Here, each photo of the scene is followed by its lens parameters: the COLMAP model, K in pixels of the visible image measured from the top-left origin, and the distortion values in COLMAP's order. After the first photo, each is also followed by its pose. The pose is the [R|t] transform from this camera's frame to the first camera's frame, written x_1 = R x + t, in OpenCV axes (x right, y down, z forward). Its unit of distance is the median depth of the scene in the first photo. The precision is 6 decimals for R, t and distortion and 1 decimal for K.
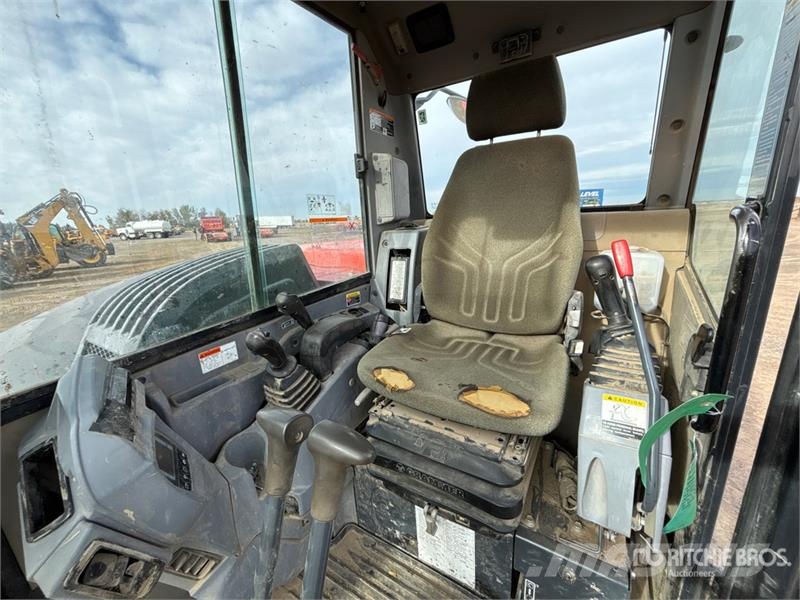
lens RADIAL K [[319.8, 0, 401.9], [0, 319.8, 301.4], [0, 0, 1]] dist [0.005869, -0.000064]
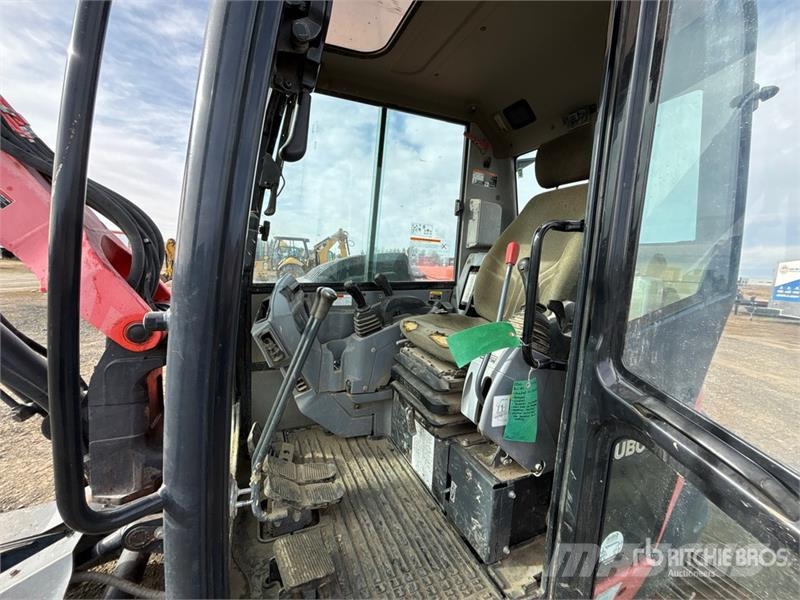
lens RADIAL K [[319.8, 0, 401.9], [0, 319.8, 301.4], [0, 0, 1]] dist [0.005869, -0.000064]
pose [[0.820548, 0.159938, -0.548745, 0.518960], [-0.236253, 0.969108, -0.070816, 0.154456], [0.520467, 0.187751, 0.832985, -0.264621]]
